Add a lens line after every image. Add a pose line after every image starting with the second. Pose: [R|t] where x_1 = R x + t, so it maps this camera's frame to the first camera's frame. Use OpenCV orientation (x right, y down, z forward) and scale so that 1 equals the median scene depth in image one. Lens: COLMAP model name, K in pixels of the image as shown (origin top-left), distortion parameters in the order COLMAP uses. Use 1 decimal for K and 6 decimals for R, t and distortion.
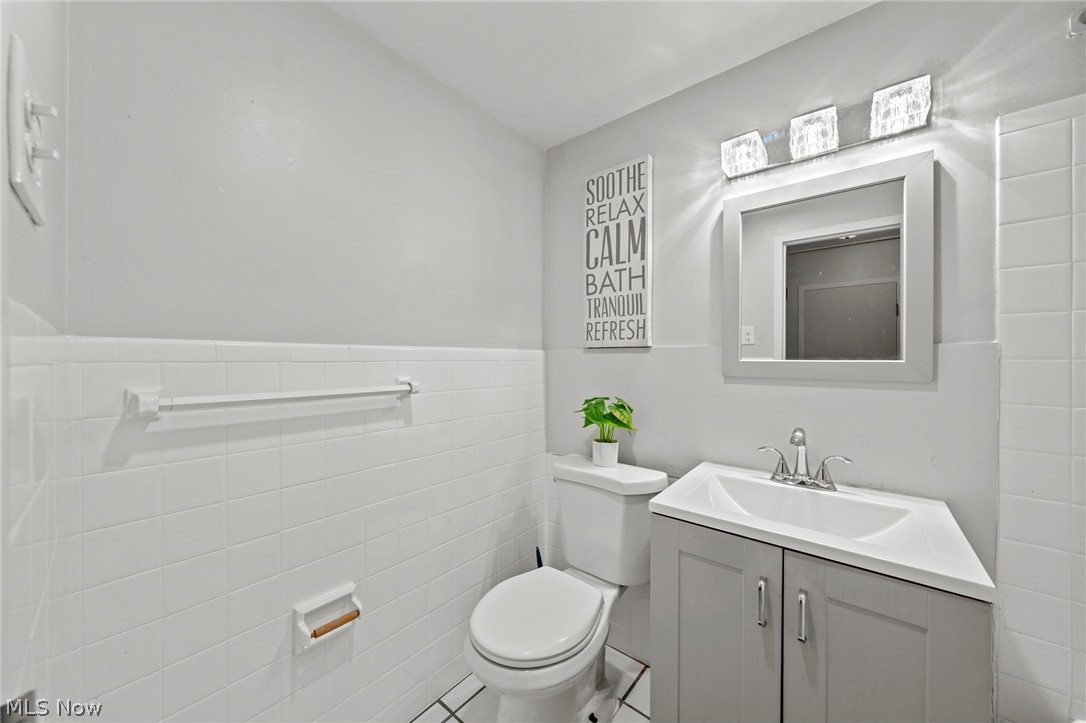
lens RADIAL K [[386.5, 0, 542.3], [0, 386.5, 361.9], [0, 0, 1]] dist [-0.003089, -0.000308]
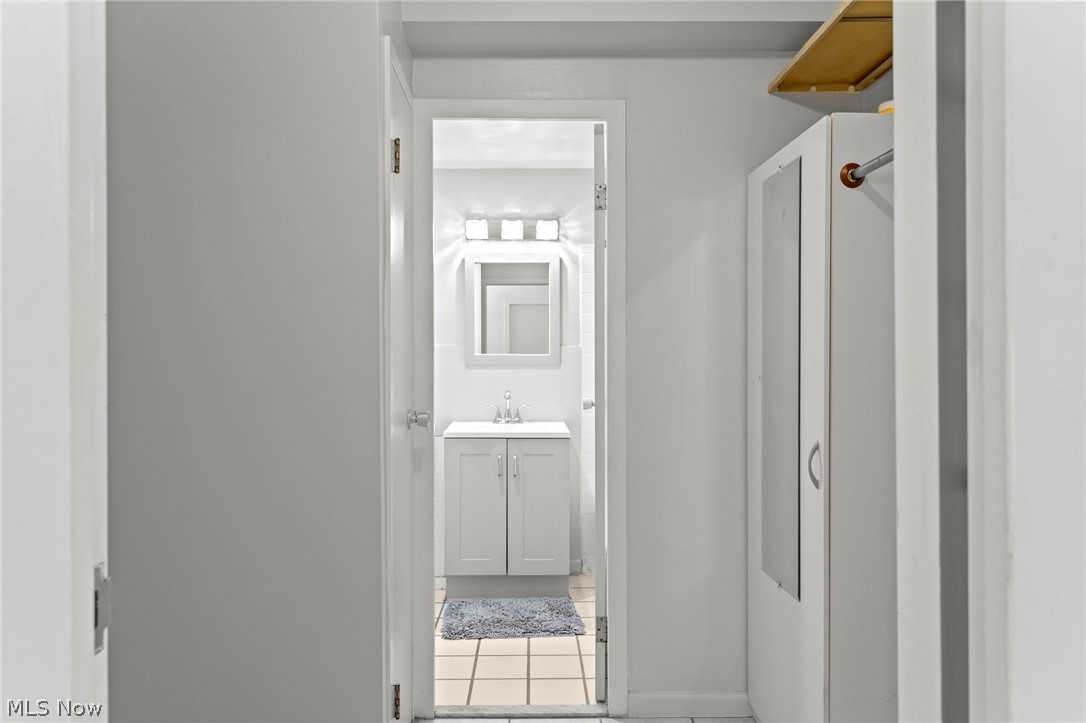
lens RADIAL K [[751.1, 0, 542.4], [0, 751.1, 359.0], [0, 0, 1]] dist [-0.000137, 0.000000]
pose [[0.758877, -0.005614, 0.651210, -1.714288], [0.004867, 0.999984, 0.002949, 0.008504], [-0.651216, 0.000932, 0.758892, -2.035592]]
